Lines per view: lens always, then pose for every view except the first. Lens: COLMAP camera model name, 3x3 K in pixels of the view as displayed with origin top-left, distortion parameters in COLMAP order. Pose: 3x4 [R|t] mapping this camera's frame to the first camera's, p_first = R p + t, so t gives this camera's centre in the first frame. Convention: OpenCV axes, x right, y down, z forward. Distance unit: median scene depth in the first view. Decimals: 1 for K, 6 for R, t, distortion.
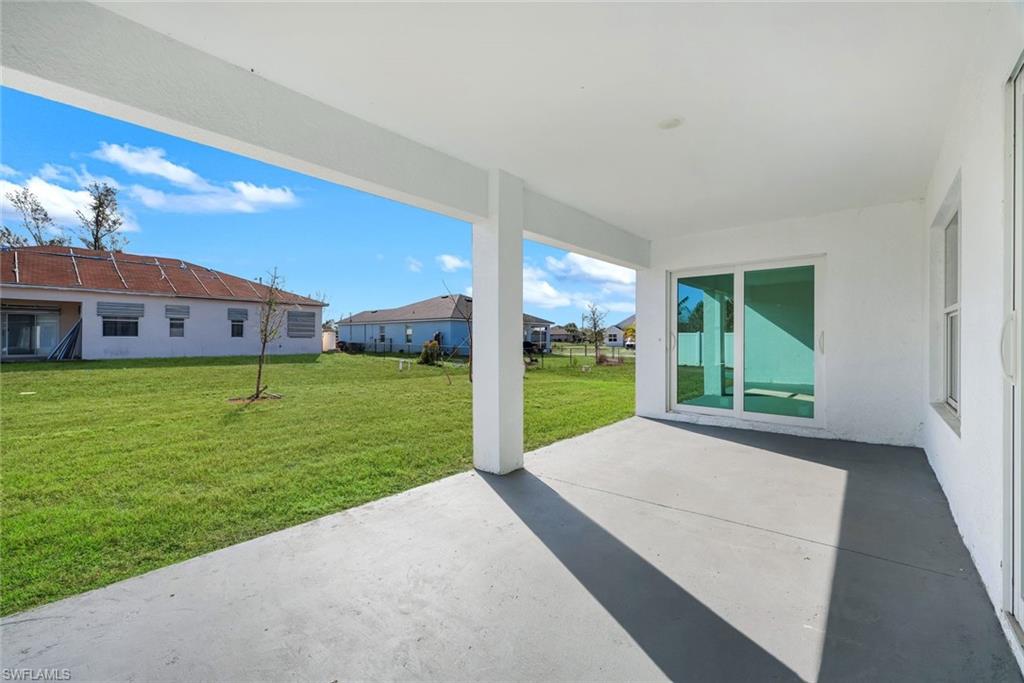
lens RADIAL K [[414.8, 0, 505.9], [0, 414.8, 339.6], [0, 0, 1]] dist [-0.000712, 0.000307]
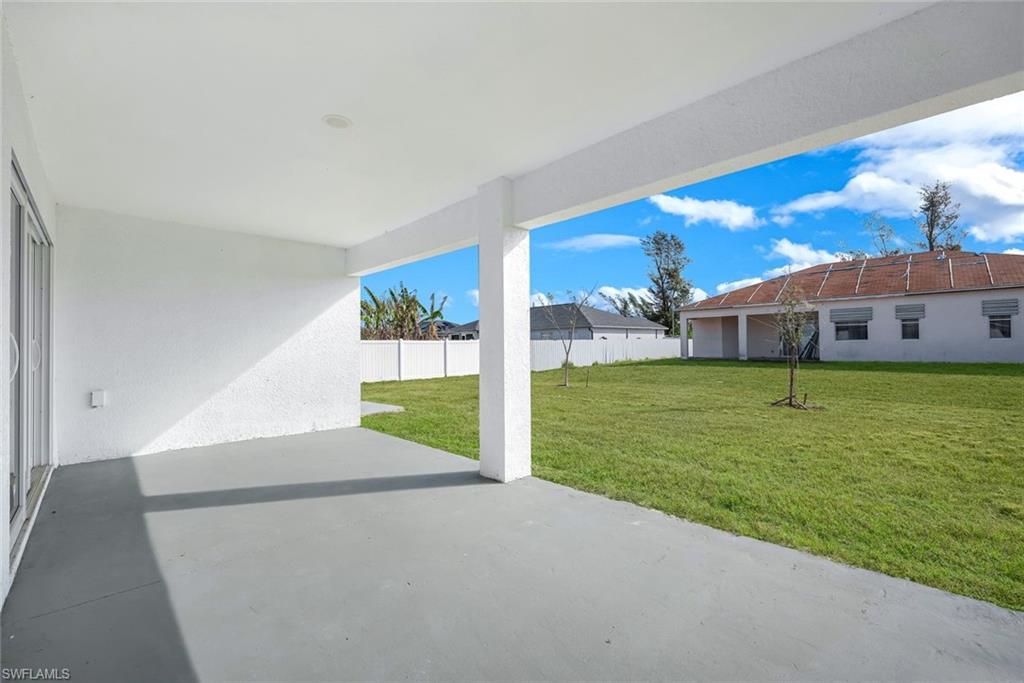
lens RADIAL K [[414.8, 0, 505.9], [0, 414.8, 339.6], [0, 0, 1]] dist [-0.000712, 0.000307]
pose [[-0.071620, -0.017149, -0.997285, 0.175561], [0.010146, 0.999788, -0.017921, 0.001077], [0.997380, -0.011402, -0.071431, 0.198573]]
